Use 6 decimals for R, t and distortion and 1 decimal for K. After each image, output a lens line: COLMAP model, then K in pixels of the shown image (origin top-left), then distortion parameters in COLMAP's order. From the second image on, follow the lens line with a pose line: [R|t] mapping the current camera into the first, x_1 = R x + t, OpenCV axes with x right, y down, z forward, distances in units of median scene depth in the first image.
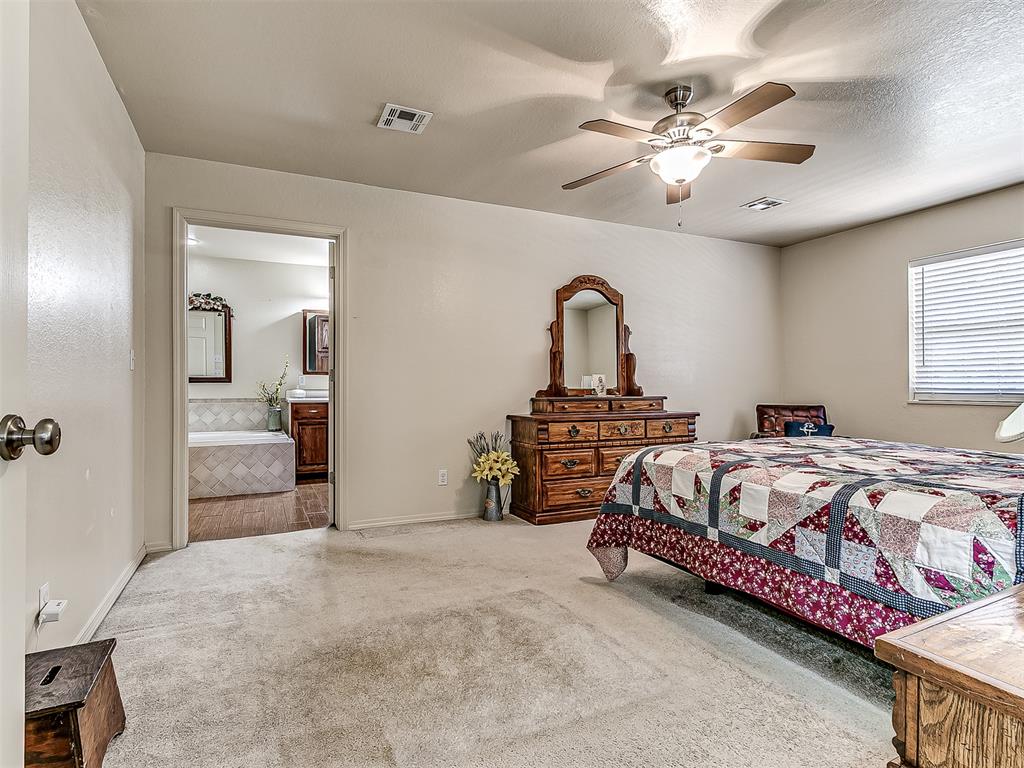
lens RADIAL K [[548.6, 0, 500.2], [0, 548.6, 385.6], [0, 0, 1]] dist [0.004080, -0.001116]
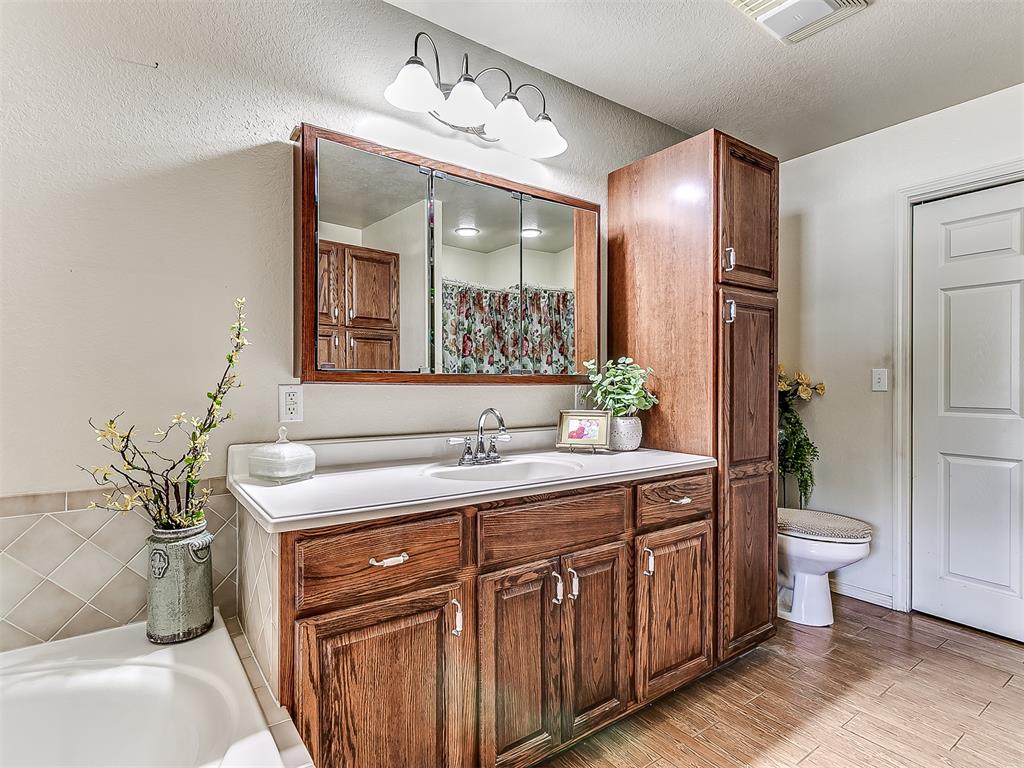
lens RADIAL K [[545.6, 0, 508.1], [0, 545.6, 382.6], [0, 0, 1]] dist [0.005069, 0.001914]
pose [[0.980334, 0.005243, 0.197275, -0.332700], [-0.006436, 0.999965, 0.005405, -0.023367], [-0.197240, -0.006568, 0.980333, 0.773482]]
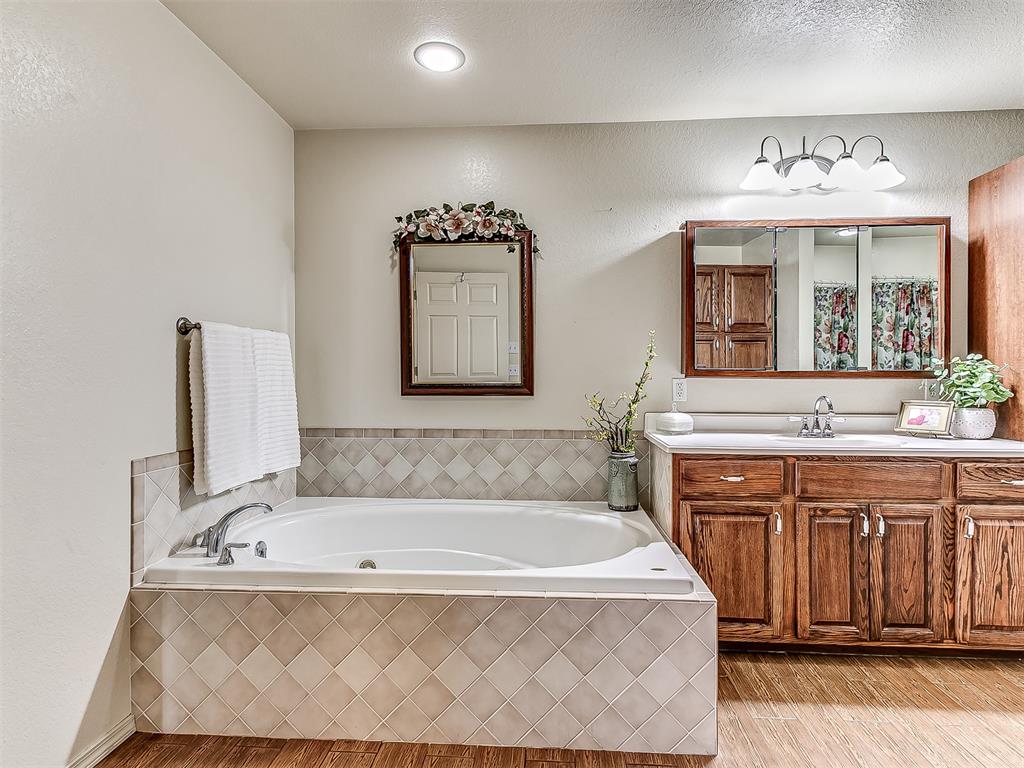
lens RADIAL K [[545.5, 0, 512.0], [0, 545.5, 384.0], [0, 0, 1]] dist [-0.006320, -0.001951]
pose [[0.883612, 0.009574, -0.468122, -0.295903], [-0.000894, 0.999824, 0.018761, -0.023926], [0.468219, -0.016159, 0.883464, 0.596459]]
